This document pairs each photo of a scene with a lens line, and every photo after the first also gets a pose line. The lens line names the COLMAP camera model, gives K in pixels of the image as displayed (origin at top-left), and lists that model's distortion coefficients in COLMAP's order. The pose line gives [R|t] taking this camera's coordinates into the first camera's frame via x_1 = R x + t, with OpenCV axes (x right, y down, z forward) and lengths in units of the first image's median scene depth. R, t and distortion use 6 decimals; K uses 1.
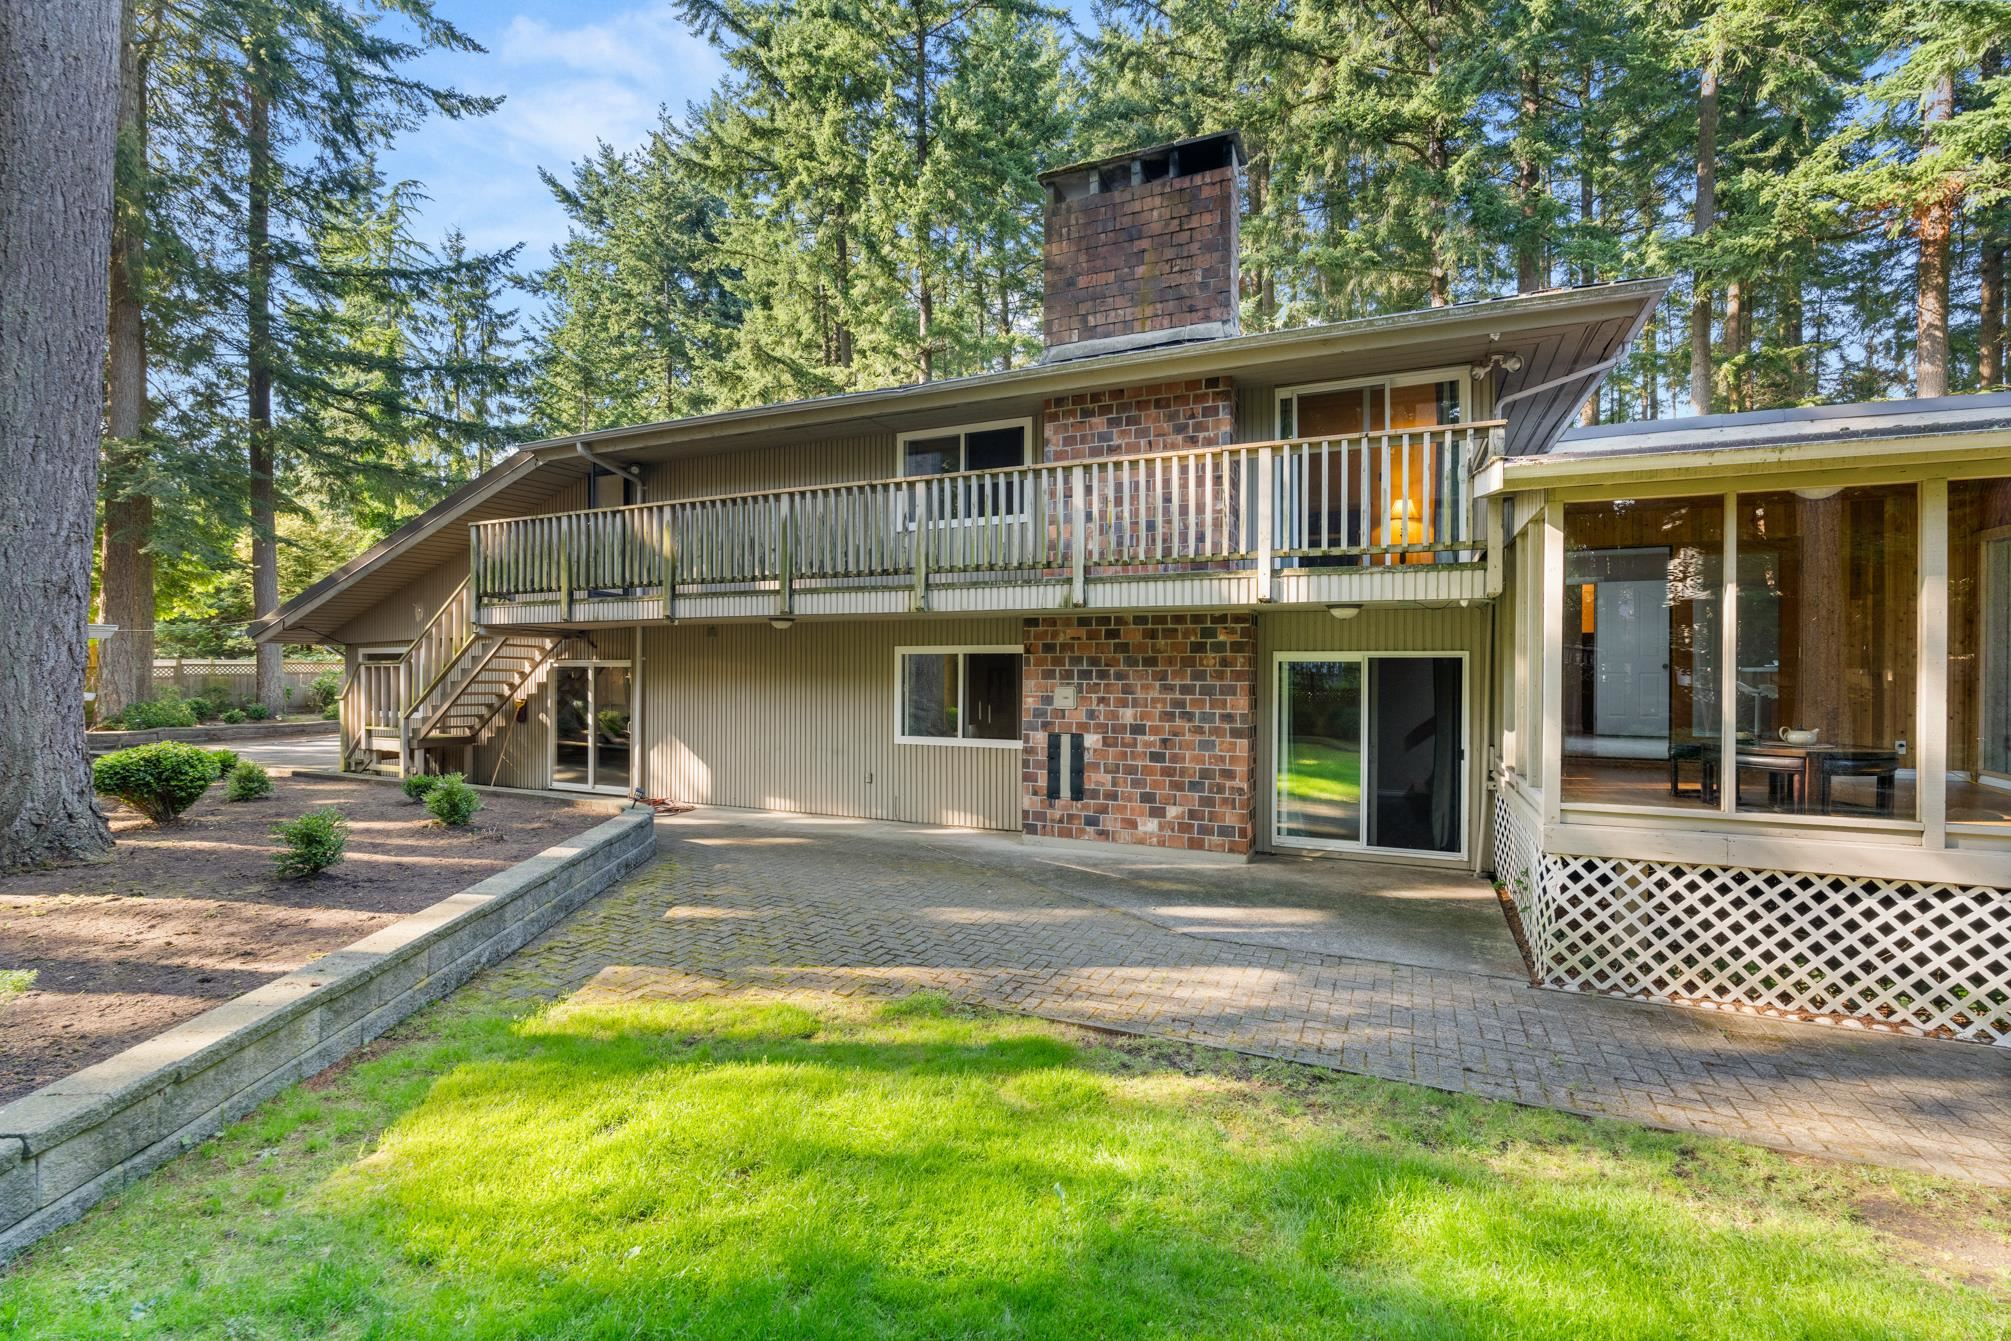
lens RADIAL K [[892.1, 0, 1007.8], [0, 892.1, 682.9], [0, 0, 1]] dist [-0.001627, -0.000427]
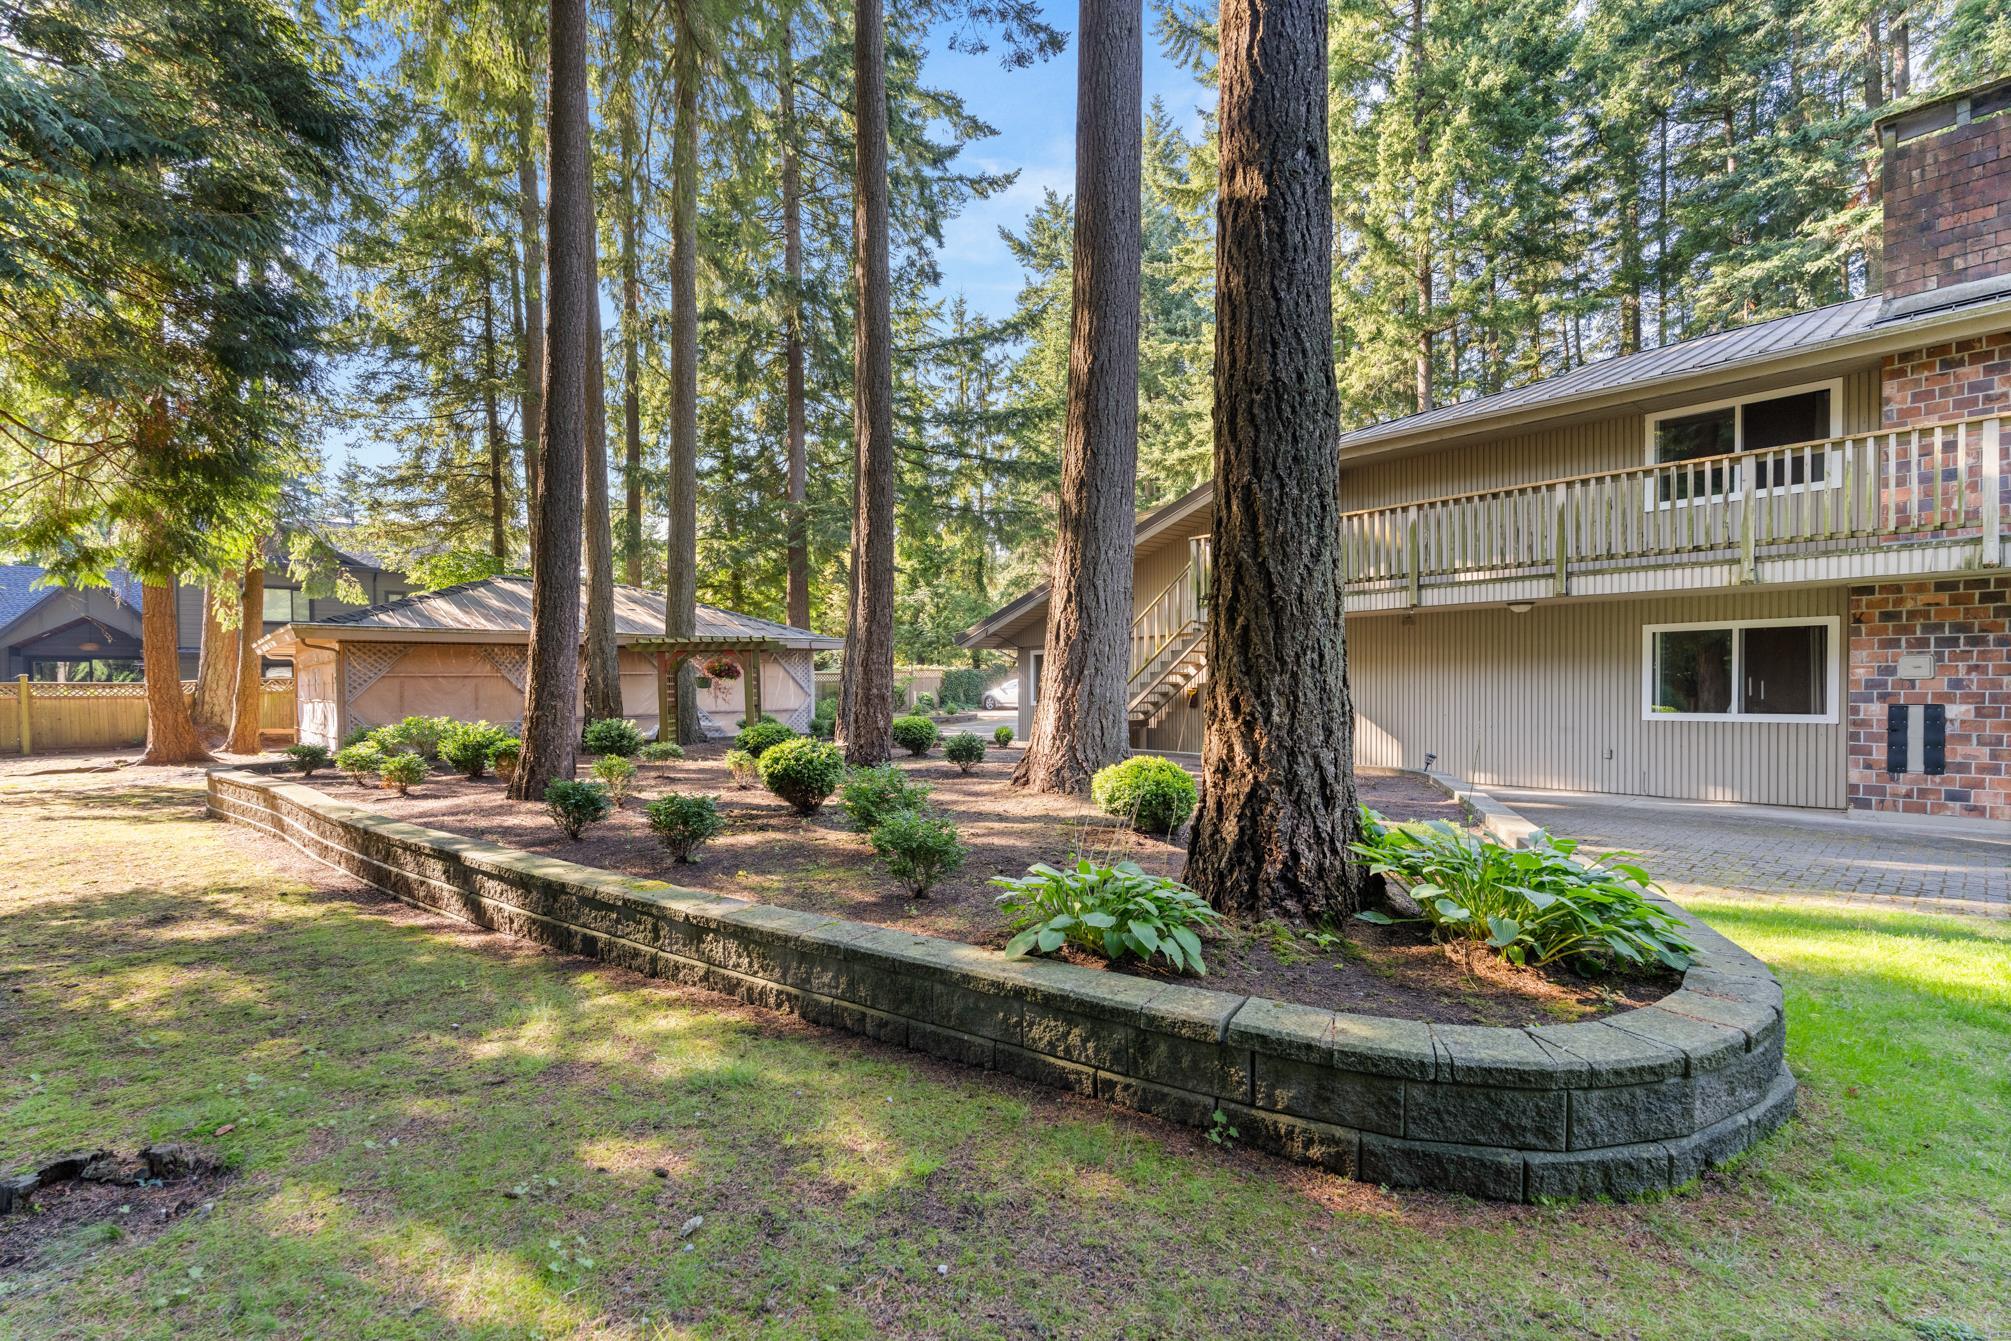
lens RADIAL K [[898.5, 0, 1005.1], [0, 898.5, 714.0], [0, 0, 1]] dist [-0.002154, -0.000728]
pose [[0.917287, -0.000828, -0.398225, -0.398806], [0.011153, 0.999659, 0.023612, 0.029437], [0.398070, -0.026100, 0.916984, -0.240594]]
